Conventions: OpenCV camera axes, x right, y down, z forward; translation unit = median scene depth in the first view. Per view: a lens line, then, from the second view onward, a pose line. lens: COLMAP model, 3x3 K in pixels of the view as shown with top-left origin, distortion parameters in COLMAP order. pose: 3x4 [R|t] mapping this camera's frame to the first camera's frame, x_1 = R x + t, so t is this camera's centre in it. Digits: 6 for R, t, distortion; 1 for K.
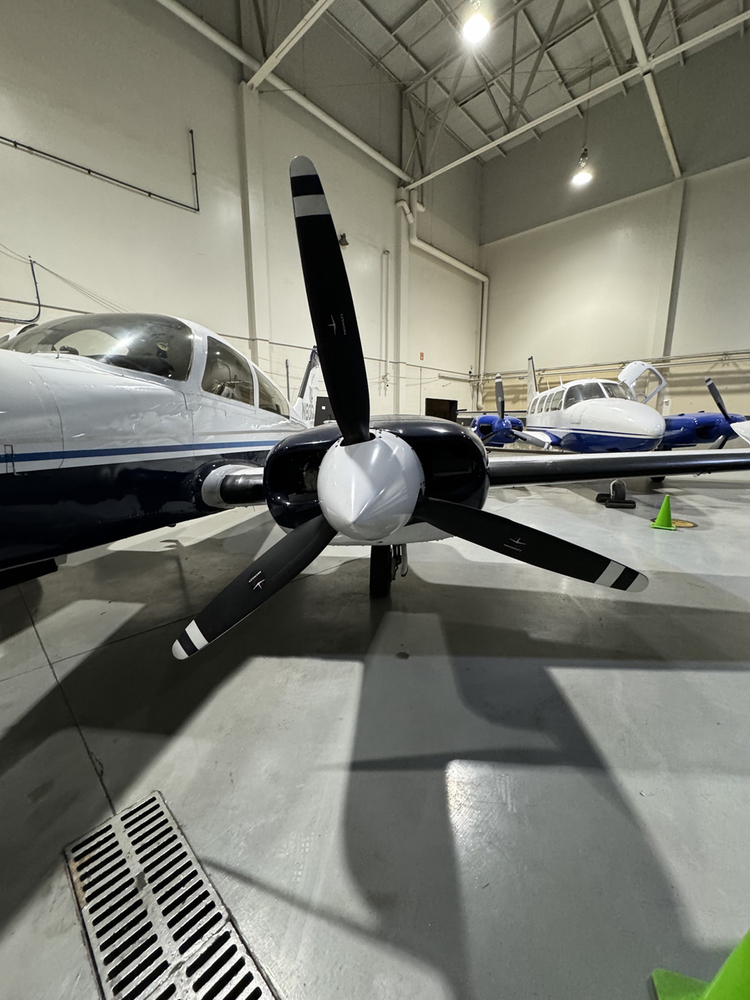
lens RADIAL K [[389.8, 0, 375.0], [0, 389.8, 500.0], [0, 0, 1]] dist [-0.007158, -0.000255]
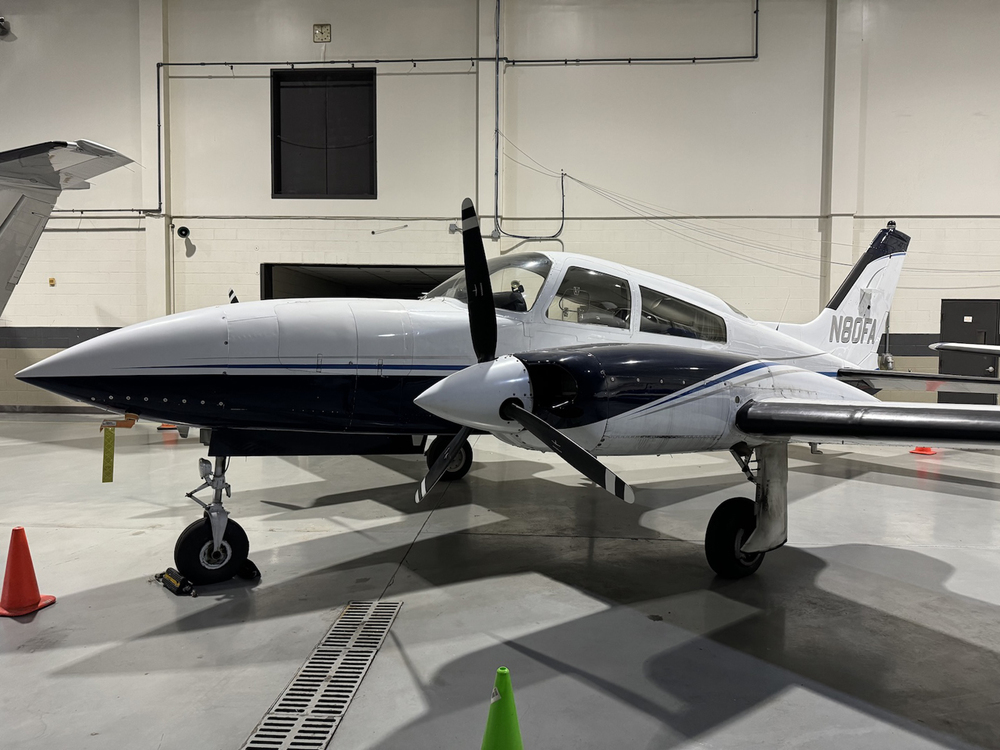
lens RADIAL K [[644.6, 0, 500.0], [0, 644.6, 375.0], [0, 0, 1]] dist [0.013327, -0.003386]
pose [[0.660985, 0.044325, -0.749089, 1.131864], [-0.154271, 0.984957, -0.077844, 0.048801], [0.734370, 0.167016, 0.657880, -0.349971]]
